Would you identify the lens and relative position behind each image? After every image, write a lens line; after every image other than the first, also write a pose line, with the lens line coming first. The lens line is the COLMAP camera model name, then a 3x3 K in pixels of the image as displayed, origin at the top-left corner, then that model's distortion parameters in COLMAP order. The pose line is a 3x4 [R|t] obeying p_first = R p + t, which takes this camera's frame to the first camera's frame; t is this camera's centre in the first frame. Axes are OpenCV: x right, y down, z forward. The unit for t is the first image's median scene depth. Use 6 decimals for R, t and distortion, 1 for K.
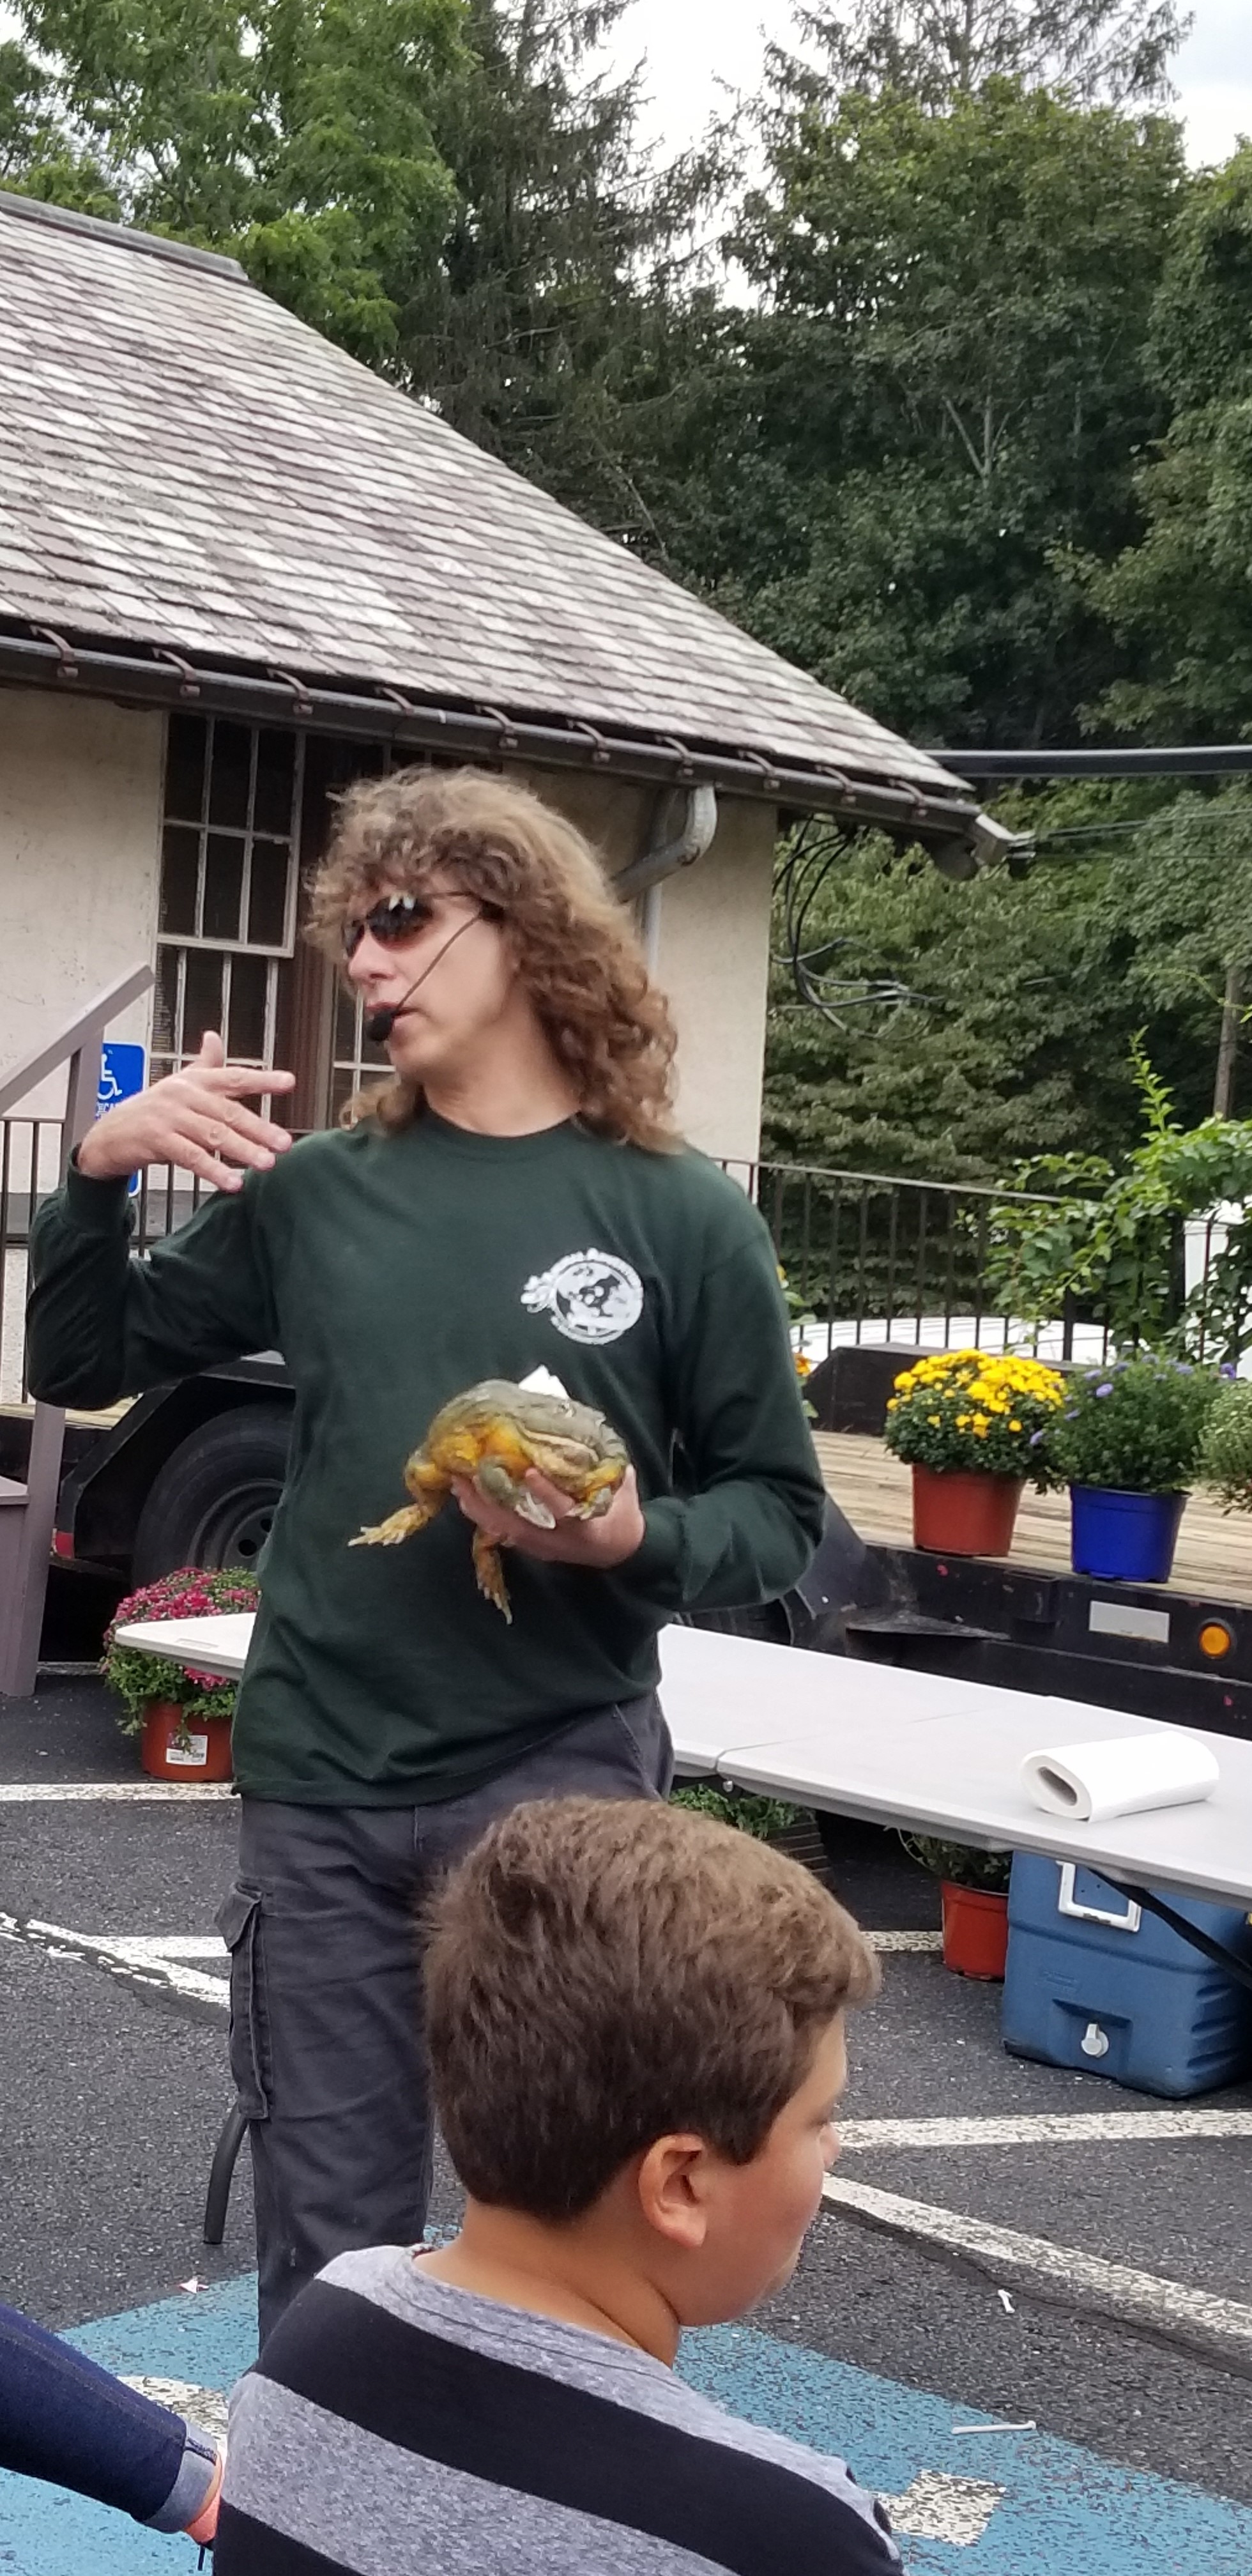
lens RADIAL K [[3596.3, 0, 603.7], [0, 3596.3, 1355.0], [0, 0, 1]] dist [0.059403, 0.000000]
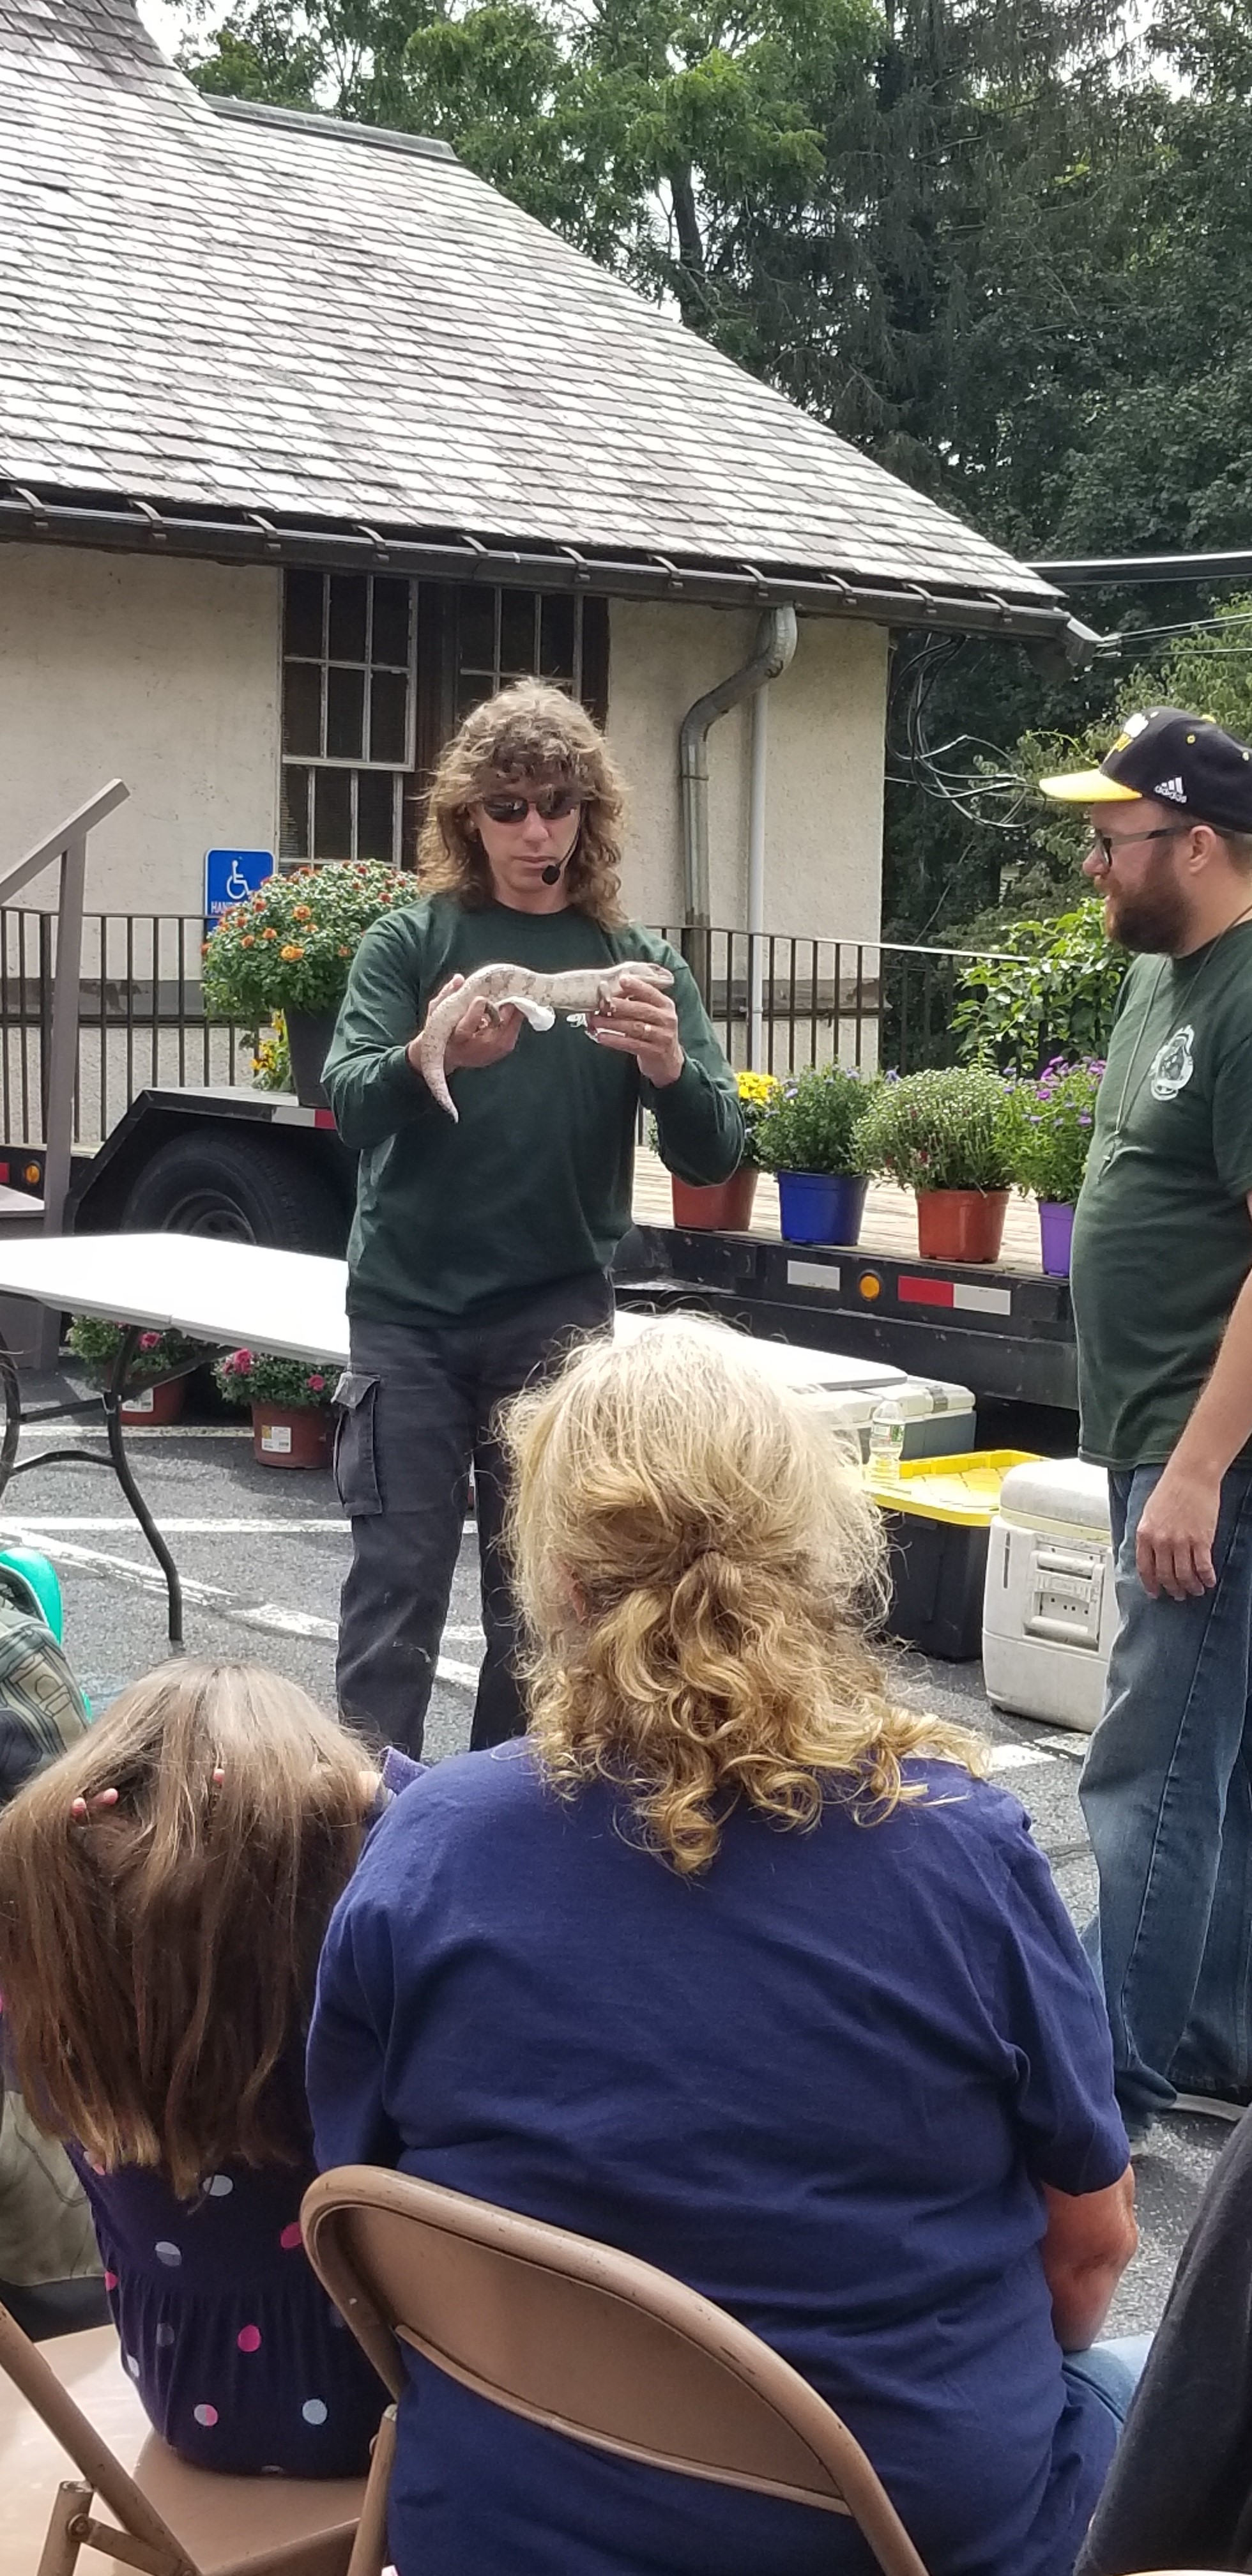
lens RADIAL K [[3596.3, 0, 664.7], [0, 3596.3, 1285.5], [0, 0, 1]] dist [0.059403, 0.000000]
pose [[0.991706, -0.017451, -0.127333, 0.137077], [0.021543, 0.999292, 0.030833, 0.020126], [0.126705, -0.033320, 0.991381, -0.138859]]
